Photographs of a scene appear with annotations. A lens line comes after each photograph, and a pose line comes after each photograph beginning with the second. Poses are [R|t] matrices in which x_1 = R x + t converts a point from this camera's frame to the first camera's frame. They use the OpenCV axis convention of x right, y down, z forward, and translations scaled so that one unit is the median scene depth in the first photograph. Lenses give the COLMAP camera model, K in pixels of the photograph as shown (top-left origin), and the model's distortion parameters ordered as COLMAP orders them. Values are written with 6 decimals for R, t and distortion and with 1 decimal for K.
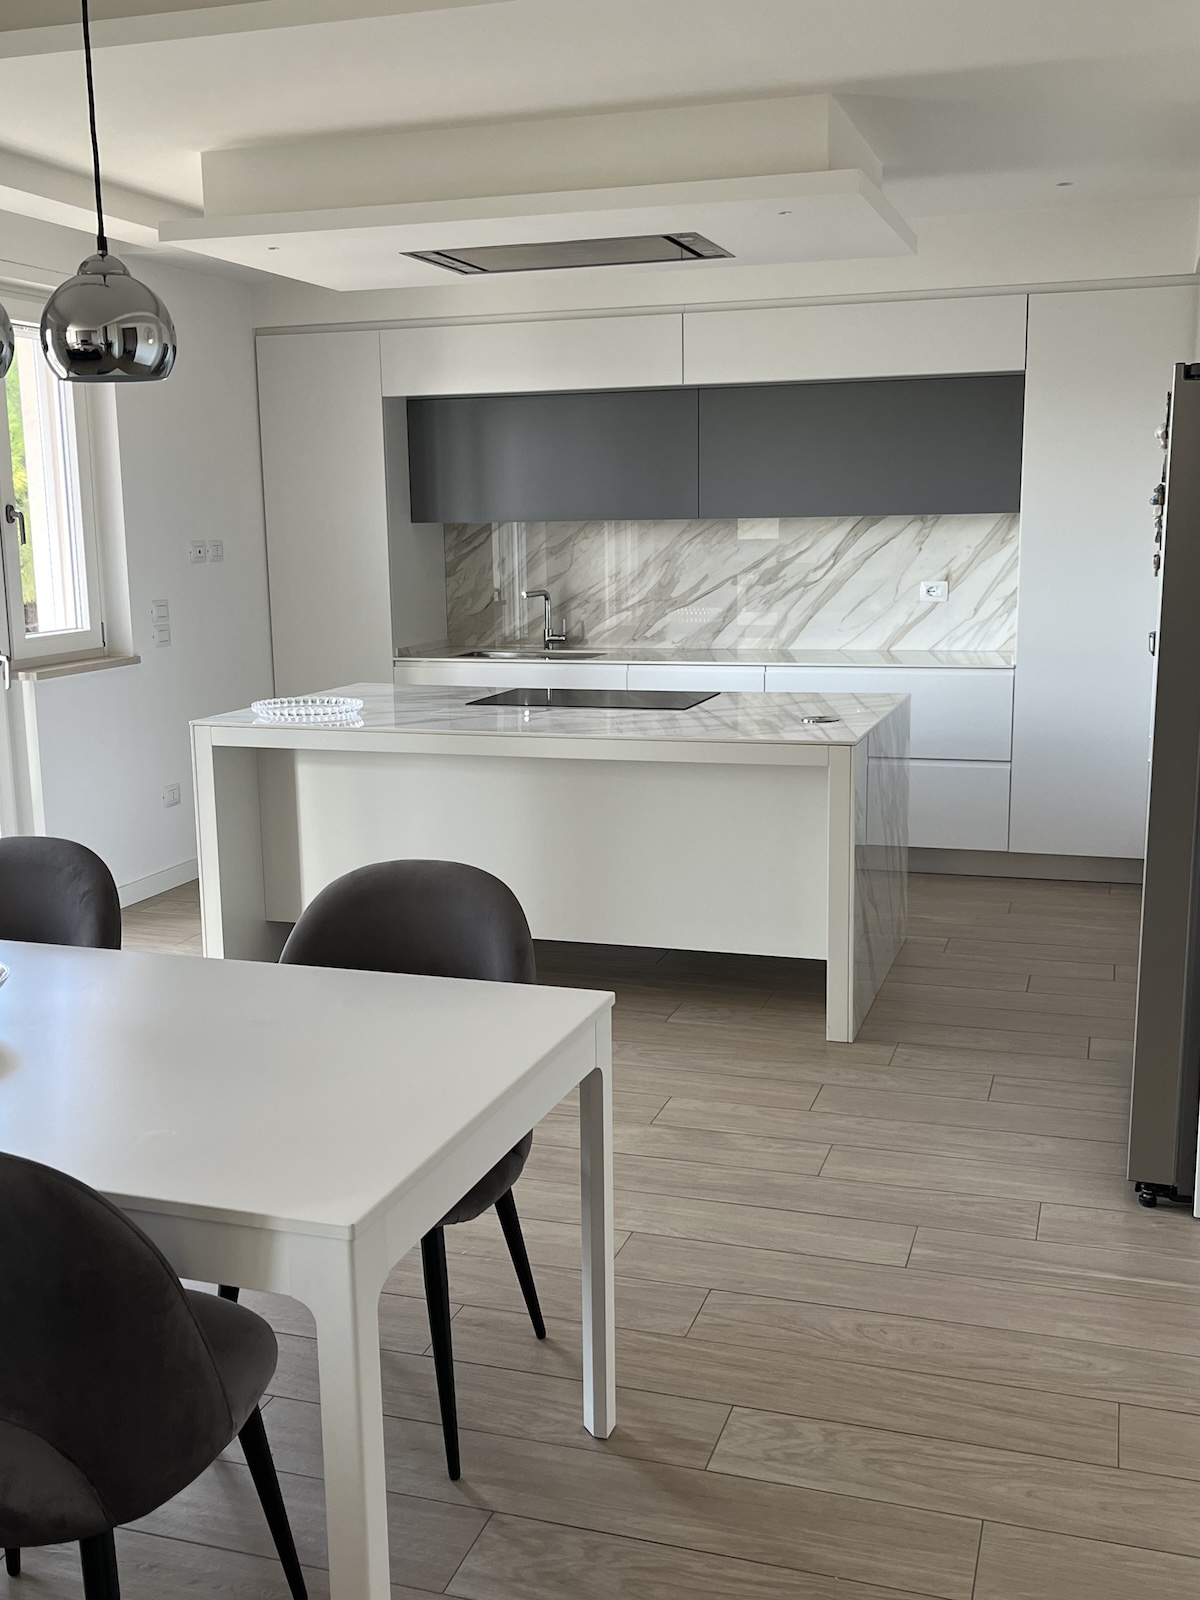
lens RADIAL K [[1579.0, 0, 605.0], [0, 1579.0, 802.5], [0, 0, 1]] dist [0.078663, -0.024519]
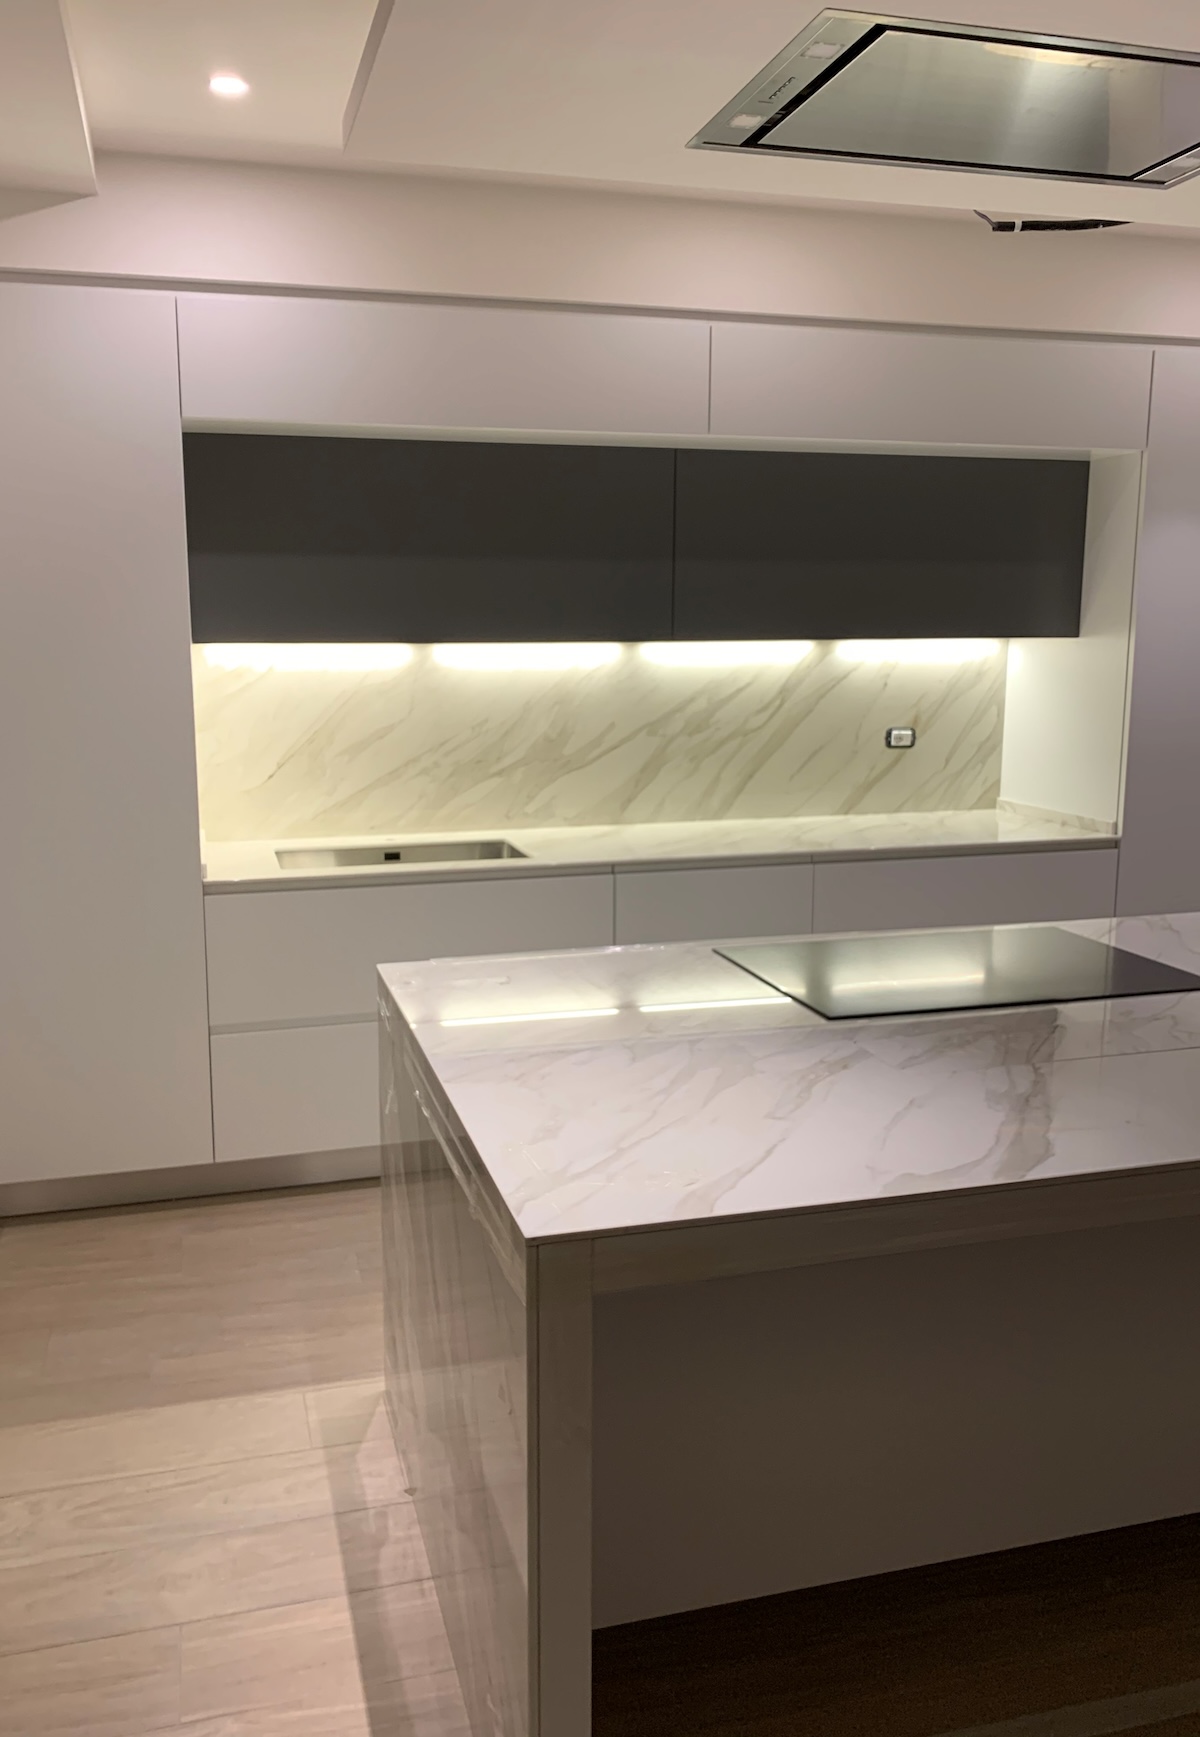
lens RADIAL K [[1349.4, 0, 518.9], [0, 1349.4, 864.1], [0, 0, 1]] dist [0.005323, 0.001693]
pose [[0.844524, -0.079000, 0.529658, -0.310416], [0.088134, 0.996076, 0.008041, -0.092604], [-0.528215, 0.039890, 0.848173, 0.531556]]
